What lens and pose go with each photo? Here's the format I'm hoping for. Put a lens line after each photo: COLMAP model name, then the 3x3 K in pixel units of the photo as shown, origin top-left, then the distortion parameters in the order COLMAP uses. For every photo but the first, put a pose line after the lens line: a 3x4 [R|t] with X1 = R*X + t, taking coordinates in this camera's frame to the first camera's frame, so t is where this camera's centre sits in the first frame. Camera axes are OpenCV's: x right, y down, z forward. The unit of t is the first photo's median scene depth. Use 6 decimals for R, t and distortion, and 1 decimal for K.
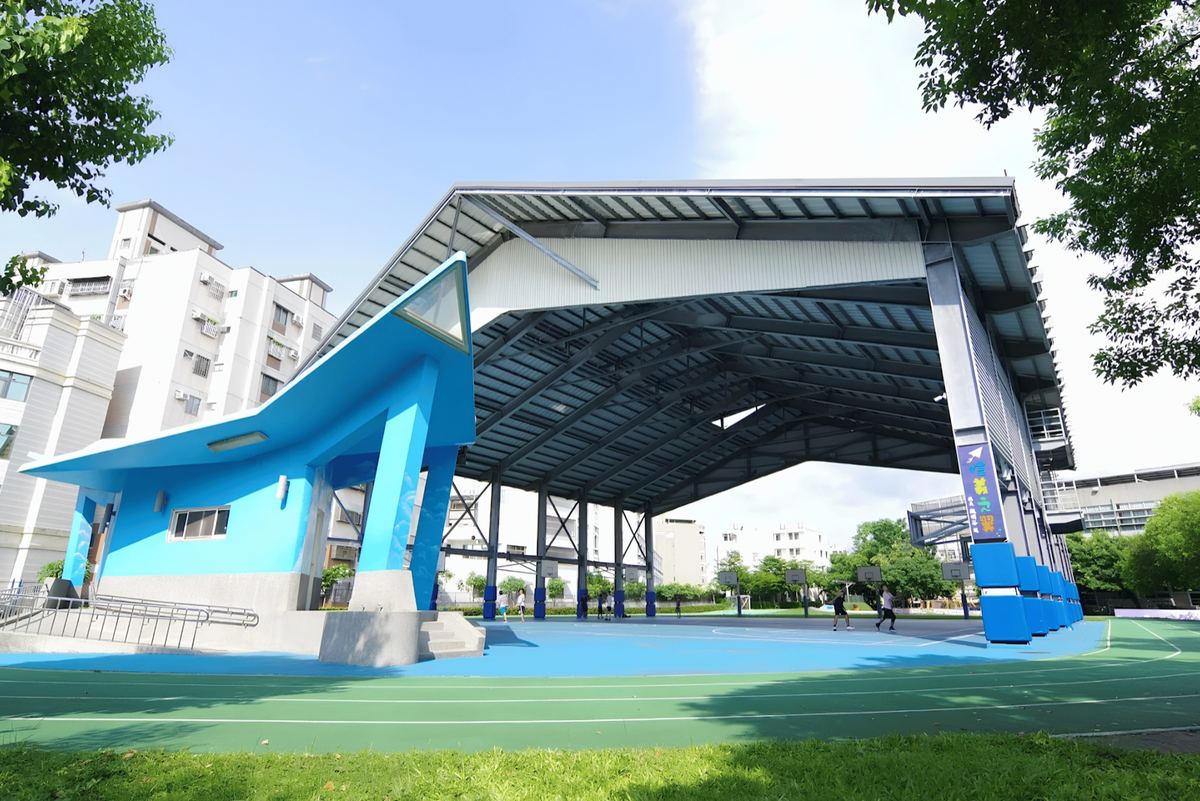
lens RADIAL K [[659.2, 0, 600.0], [0, 659.2, 400.5], [0, 0, 1]] dist [-0.003202, -0.000783]
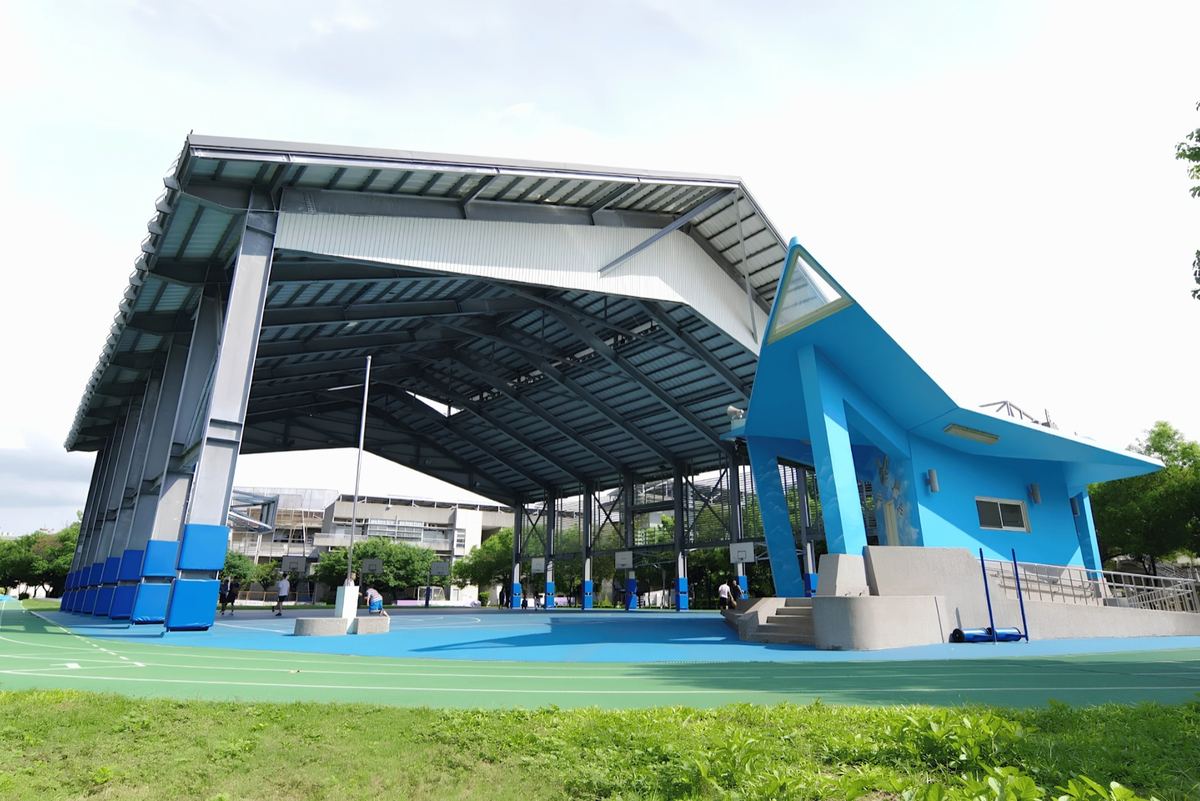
lens RADIAL K [[659.2, 0, 600.0], [0, 659.2, 400.5], [0, 0, 1]] dist [-0.003202, -0.000783]
pose [[0.226108, 0.290086, 0.929906, -0.612724], [-0.306741, 0.927266, -0.214679, 0.146009], [-0.924546, -0.236700, 0.298643, 0.456718]]
